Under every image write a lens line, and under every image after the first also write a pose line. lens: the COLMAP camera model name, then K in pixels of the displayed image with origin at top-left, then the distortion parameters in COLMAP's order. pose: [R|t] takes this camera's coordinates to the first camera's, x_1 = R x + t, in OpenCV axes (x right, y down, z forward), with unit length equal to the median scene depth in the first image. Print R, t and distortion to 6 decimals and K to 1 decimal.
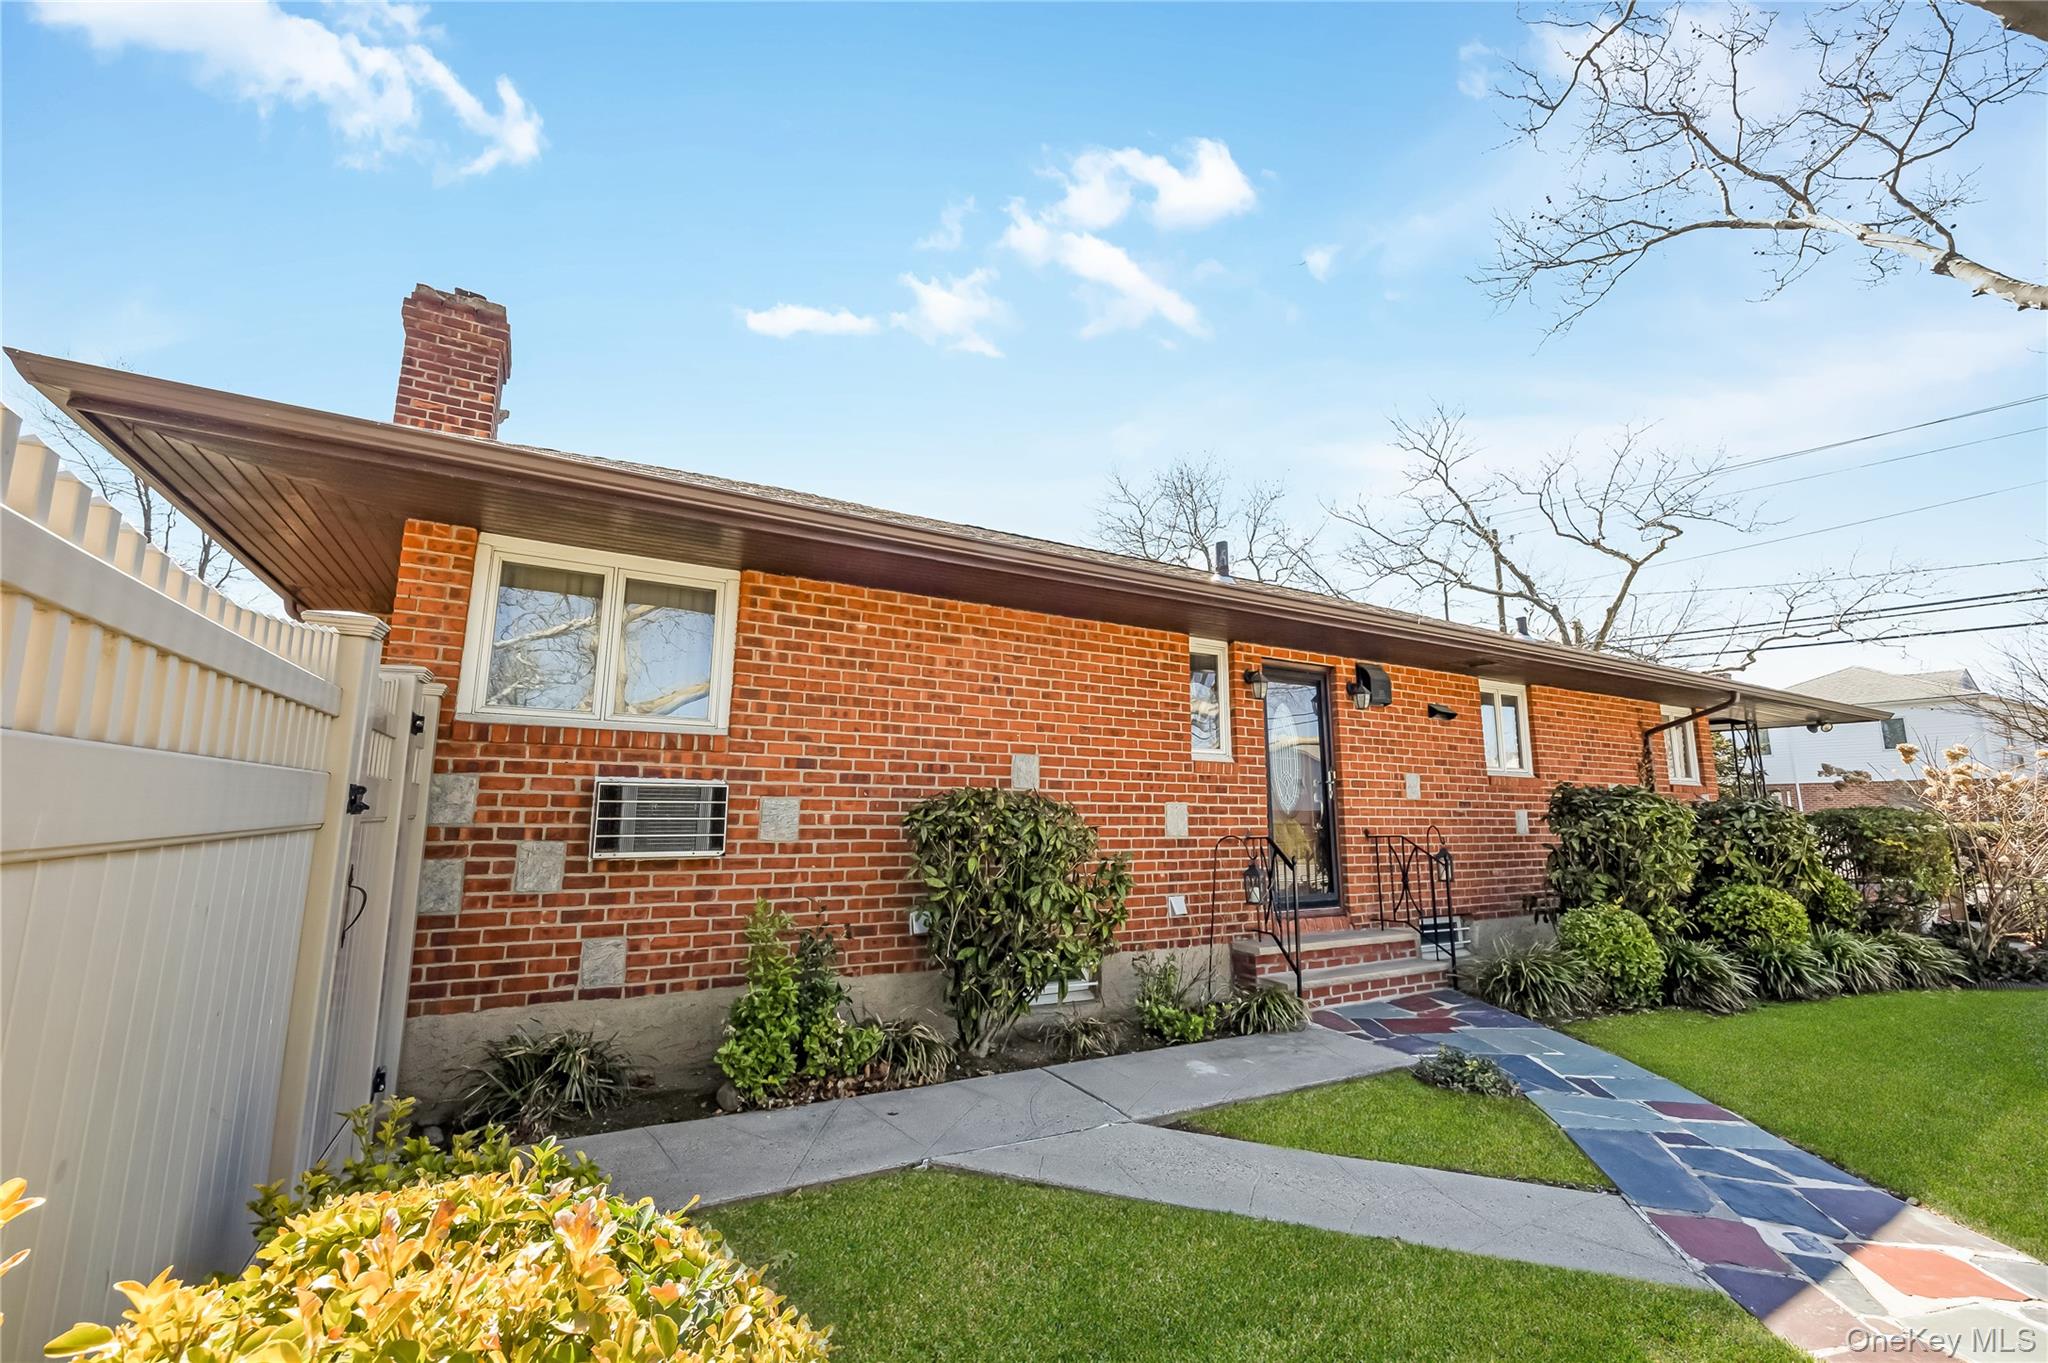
lens RADIAL K [[830.6, 0, 1015.2], [0, 830.6, 679.1], [0, 0, 1]] dist [-0.001729, 0.000216]
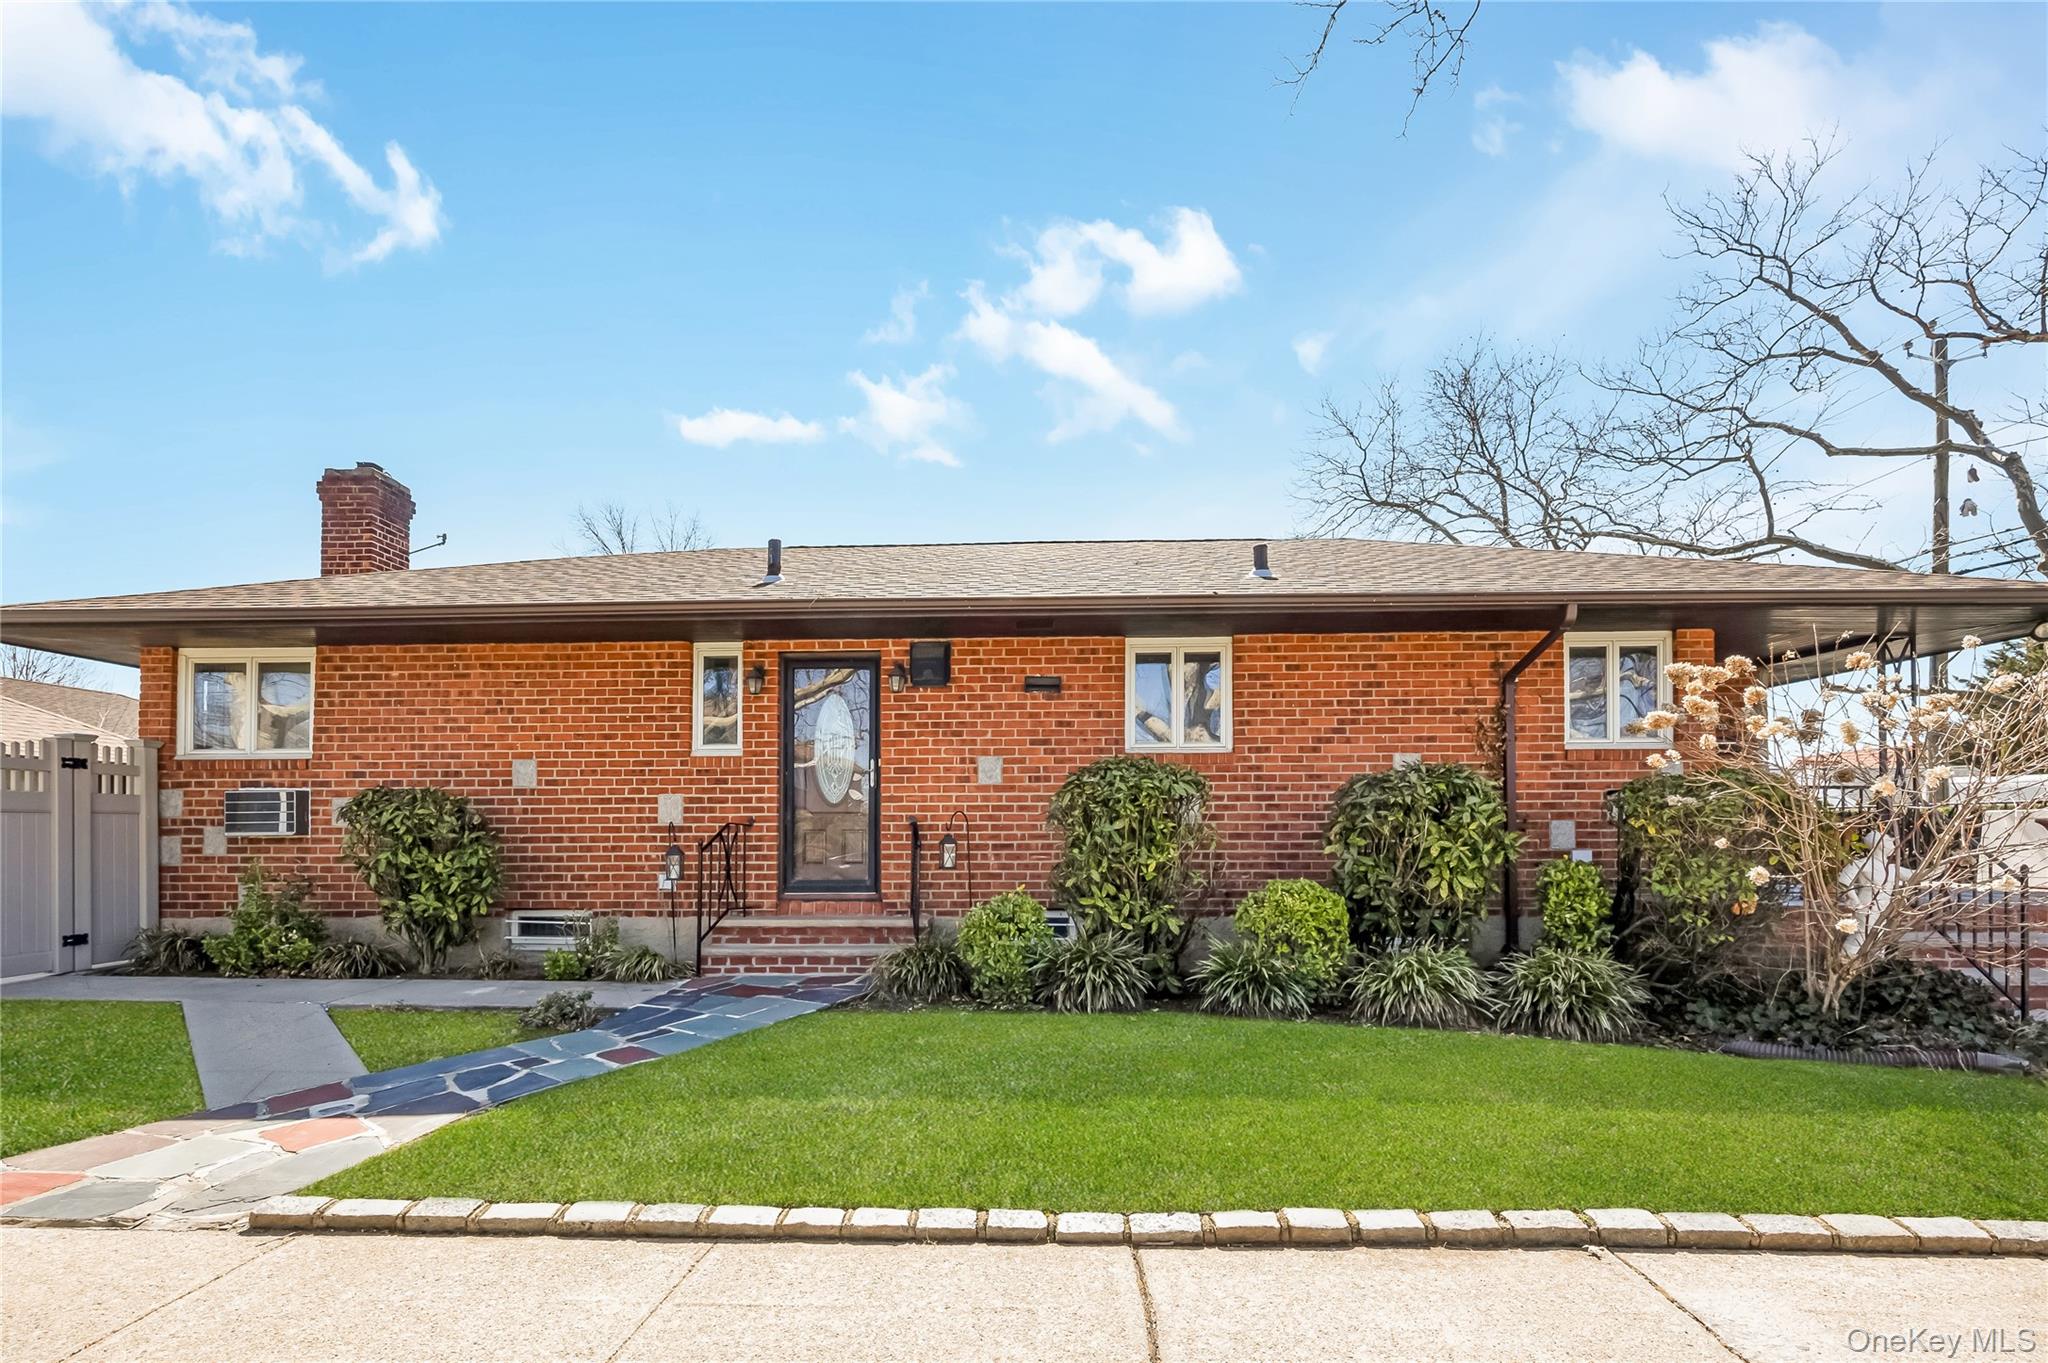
lens RADIAL K [[830.6, 0, 1016.4], [0, 830.6, 801.3], [0, 0, 1]] dist [-0.001729, 0.000216]
pose [[0.851486, -0.018993, -0.524033, 1.353177], [0.097409, 0.987679, 0.122479, 0.073612], [0.515250, -0.155334, 0.842845, 0.320049]]
